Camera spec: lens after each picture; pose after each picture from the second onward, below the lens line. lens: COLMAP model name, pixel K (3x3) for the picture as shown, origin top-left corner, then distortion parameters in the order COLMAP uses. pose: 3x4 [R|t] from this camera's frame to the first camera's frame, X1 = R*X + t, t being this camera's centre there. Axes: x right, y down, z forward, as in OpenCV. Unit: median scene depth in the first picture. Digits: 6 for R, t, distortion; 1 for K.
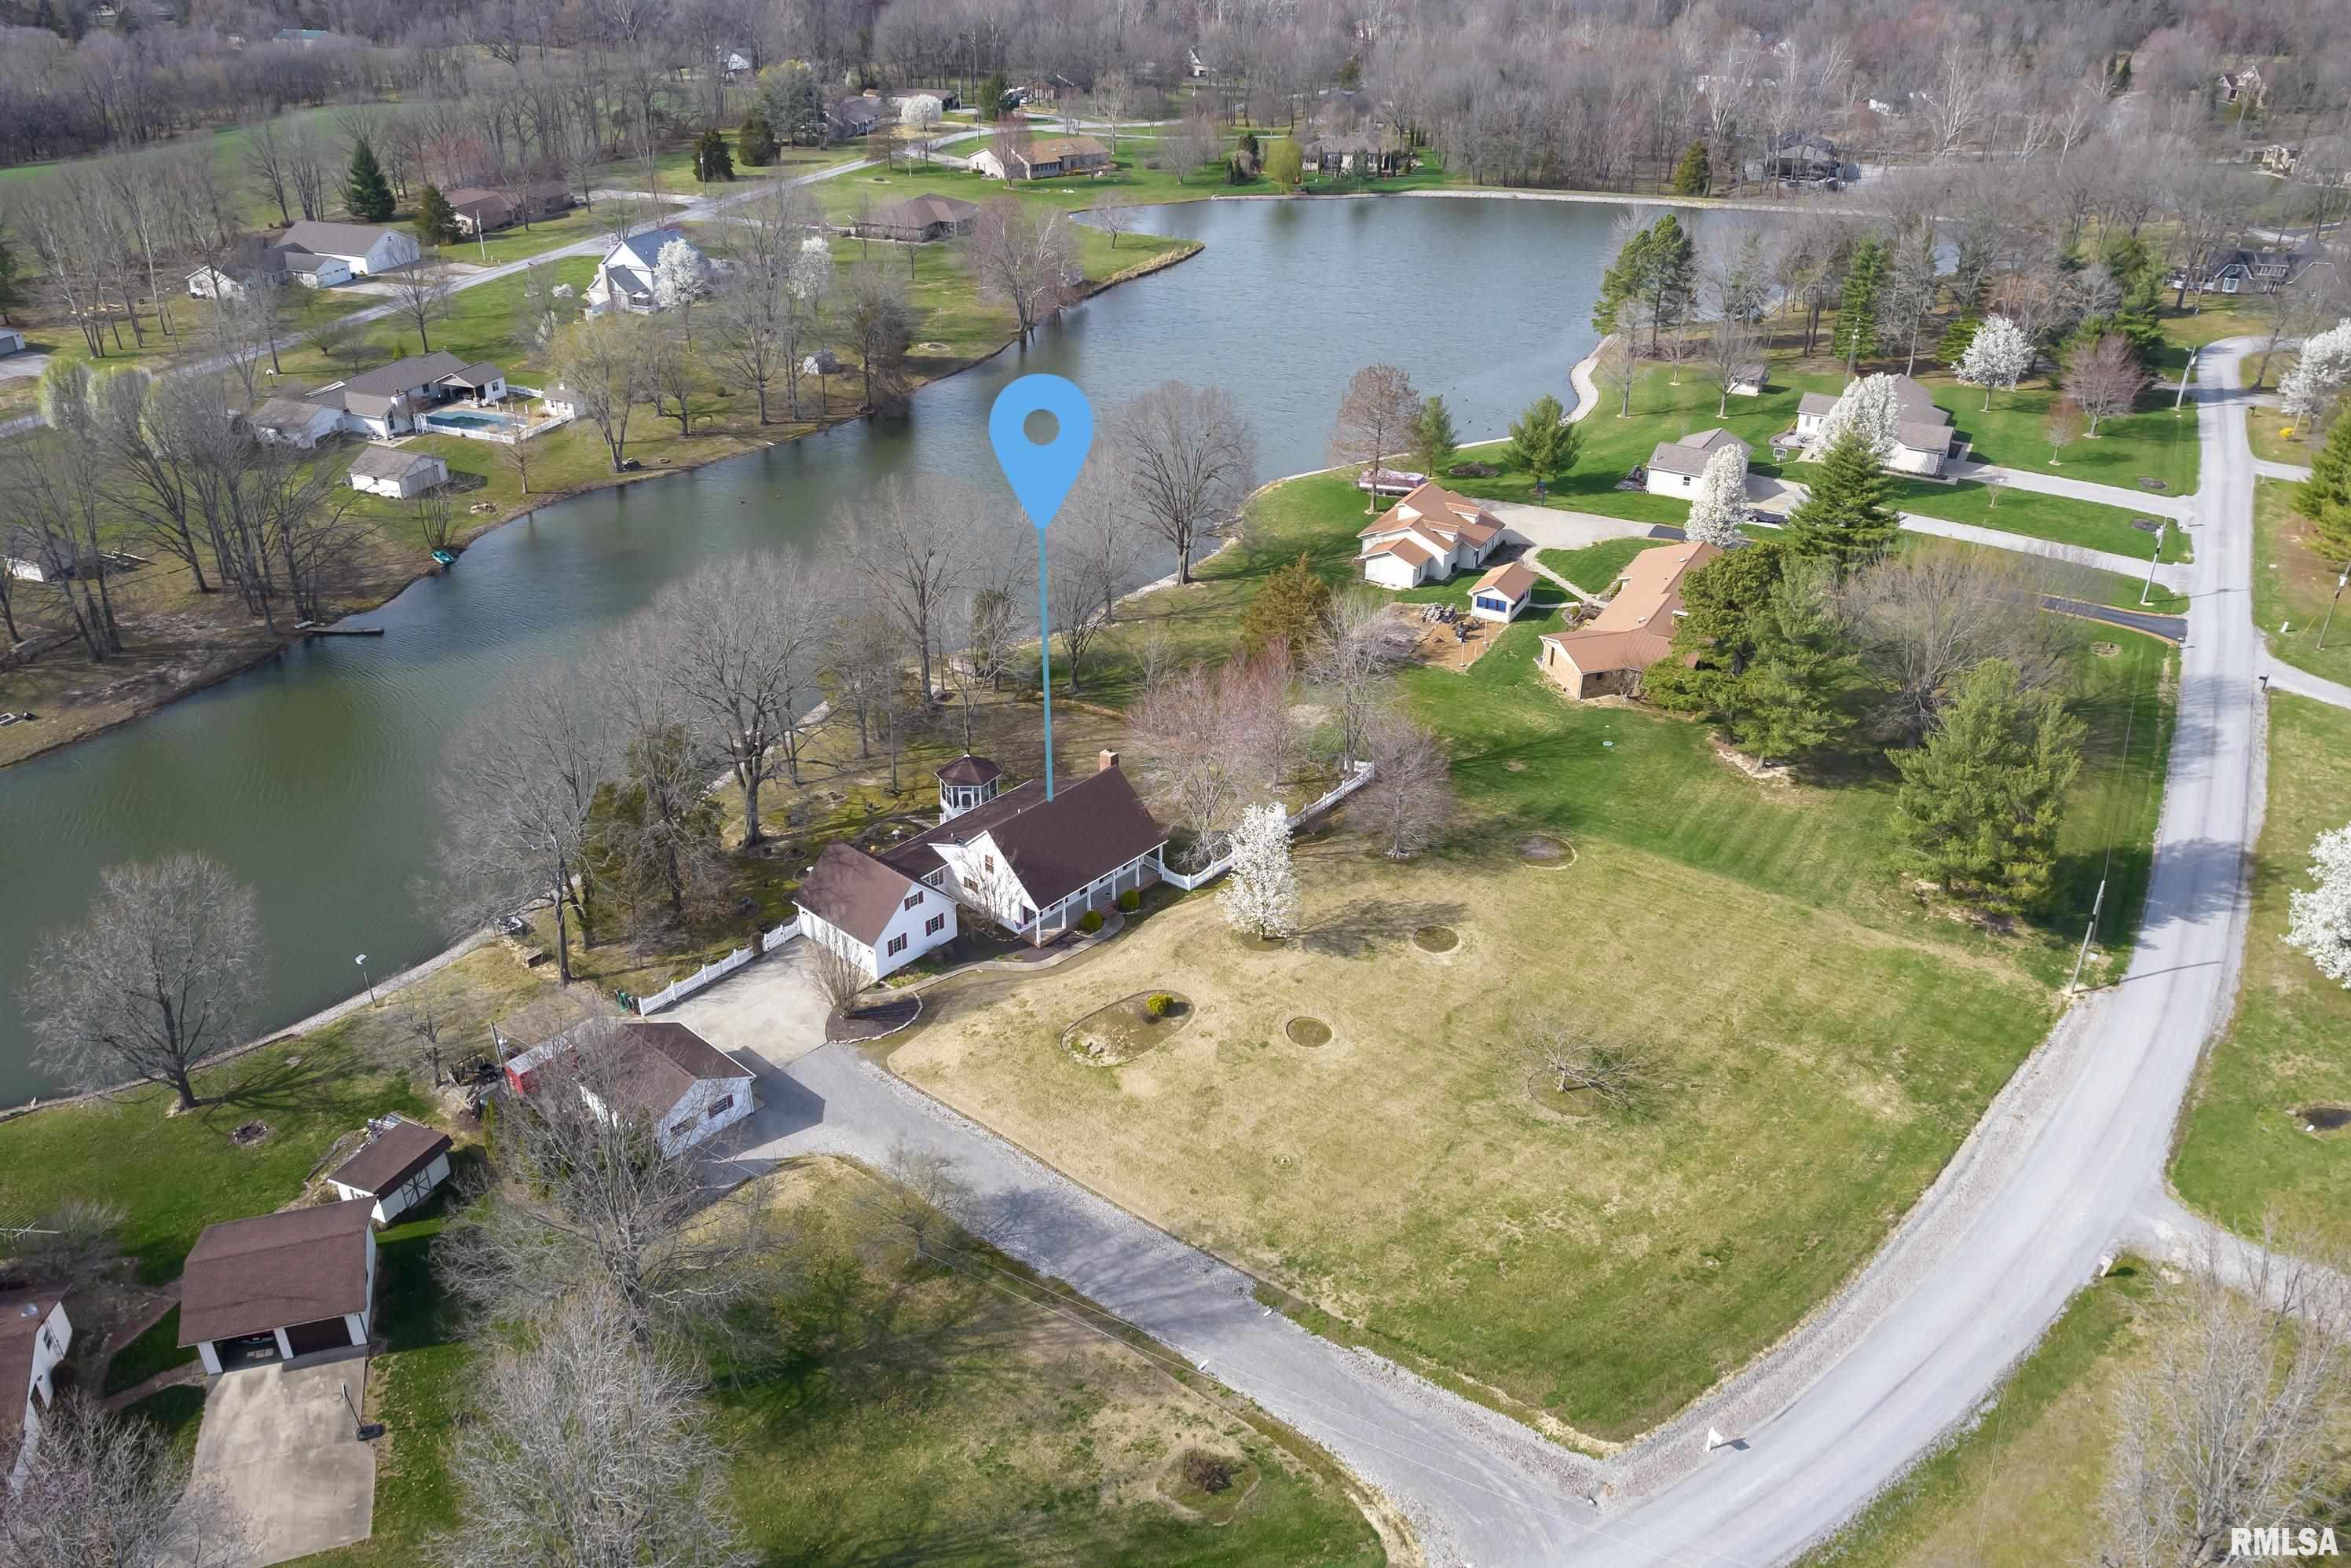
lens RADIAL K [[1744.8, 0, 1126.2], [0, 1744.8, 778.9], [0, 0, 1]] dist [-0.043024, 0.000734]
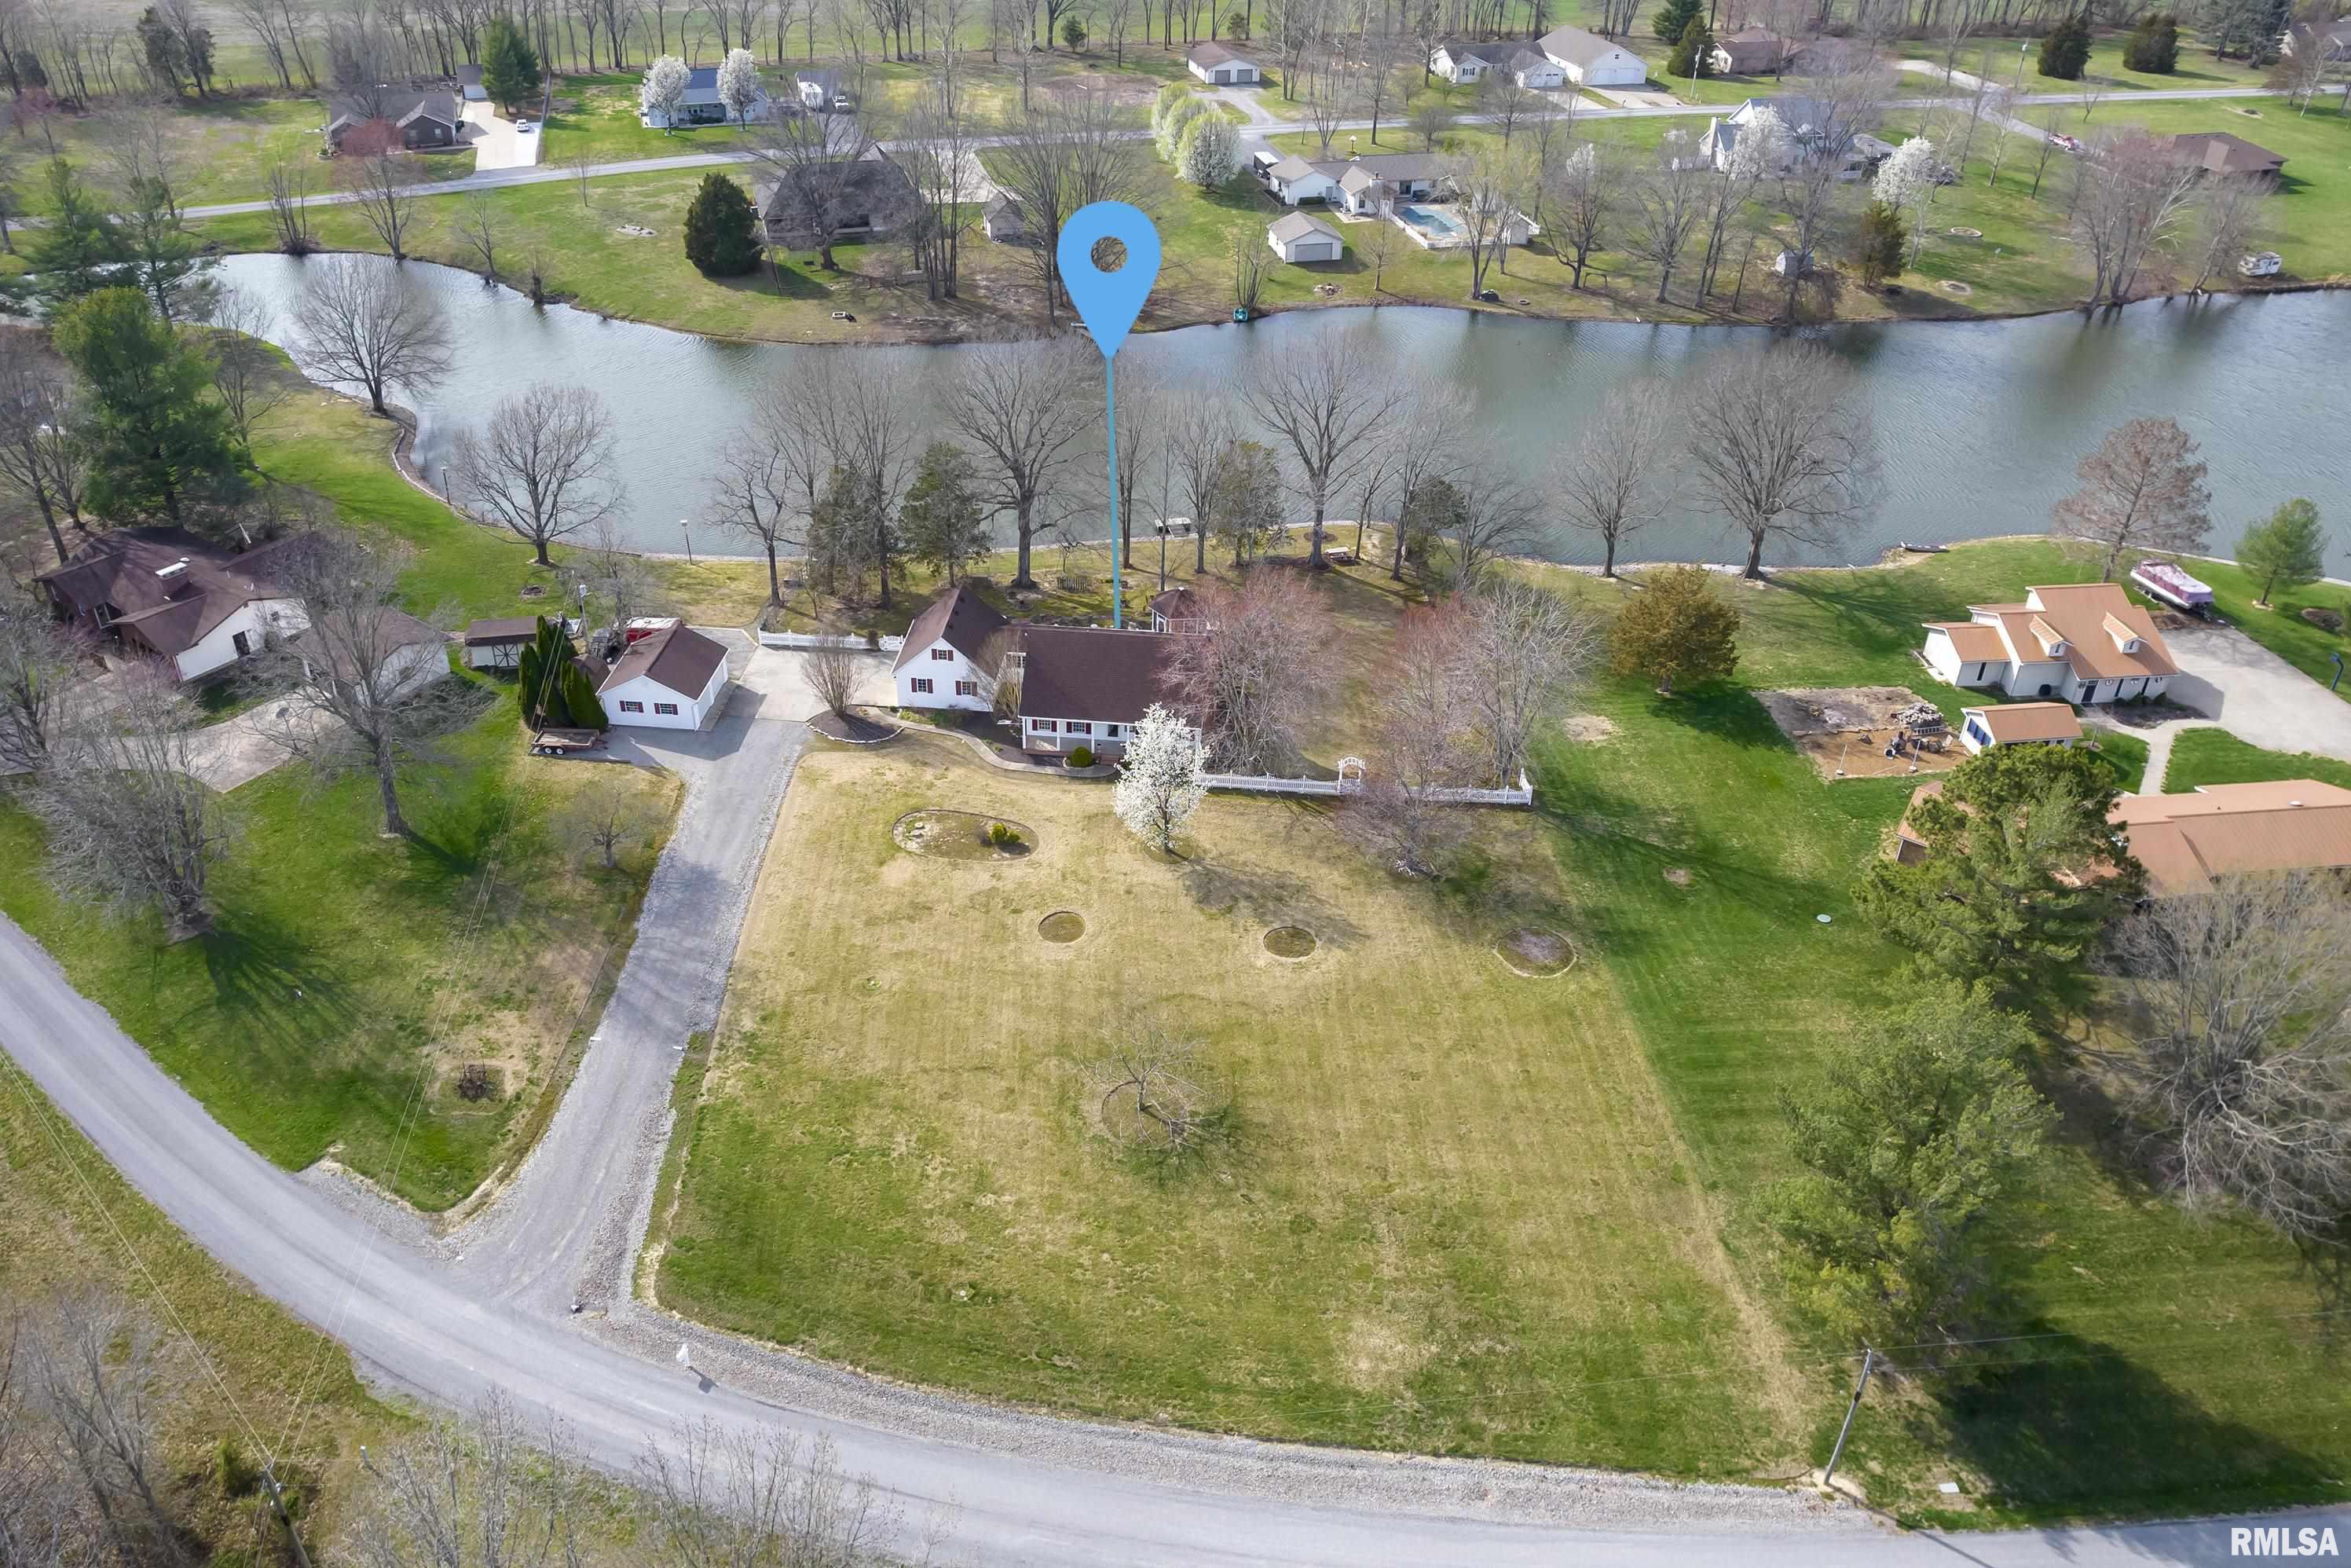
lens RADIAL K [[1744.8, 0, 1126.2], [0, 1744.8, 778.9], [0, 0, 1]] dist [-0.043024, 0.000734]
pose [[0.605622, 0.447026, -0.658324, 0.696822], [-0.394573, 0.887128, 0.239406, -0.166647], [0.691038, 0.114767, 0.713649, 0.310425]]
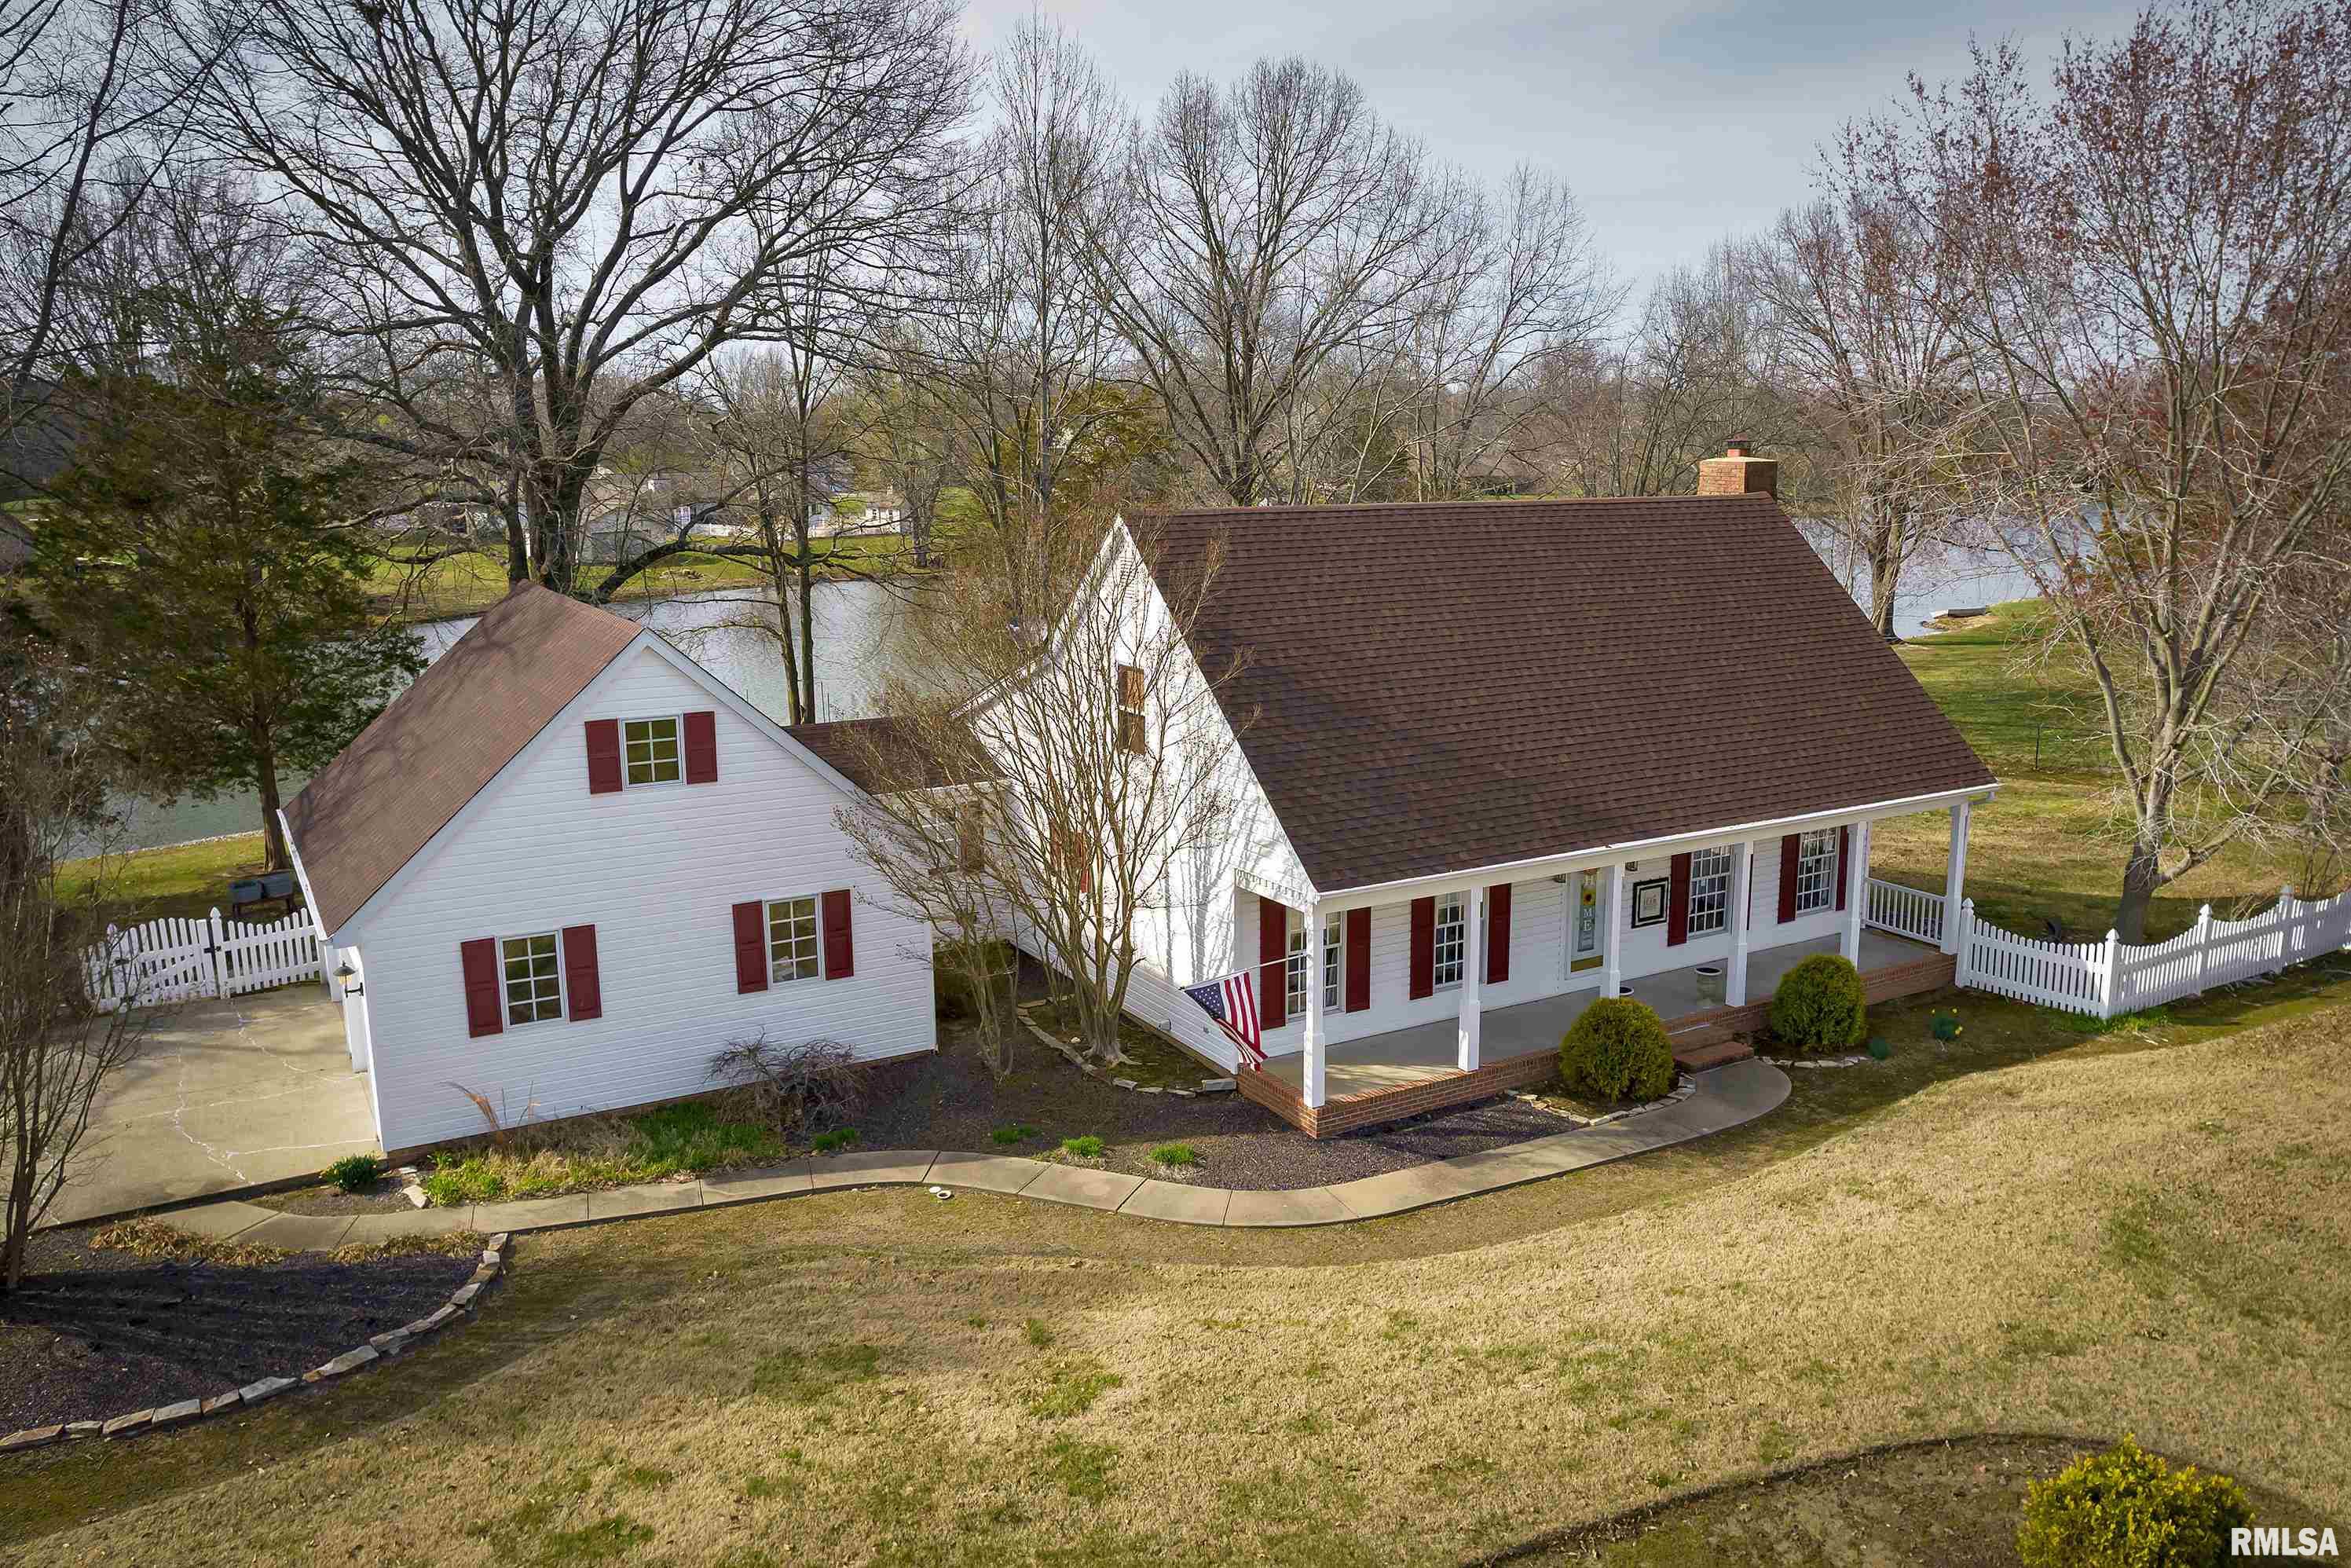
lens RADIAL K [[1779.6, 0, 1250.8], [0, 1779.6, 788.9], [0, 0, 1]] dist [-0.050036, 0.000183]
pose [[0.965090, 0.055114, -0.256053, -0.010930], [-0.128030, 0.952121, -0.277620, 0.117802], [0.228493, 0.300711, 0.925939, 0.837360]]
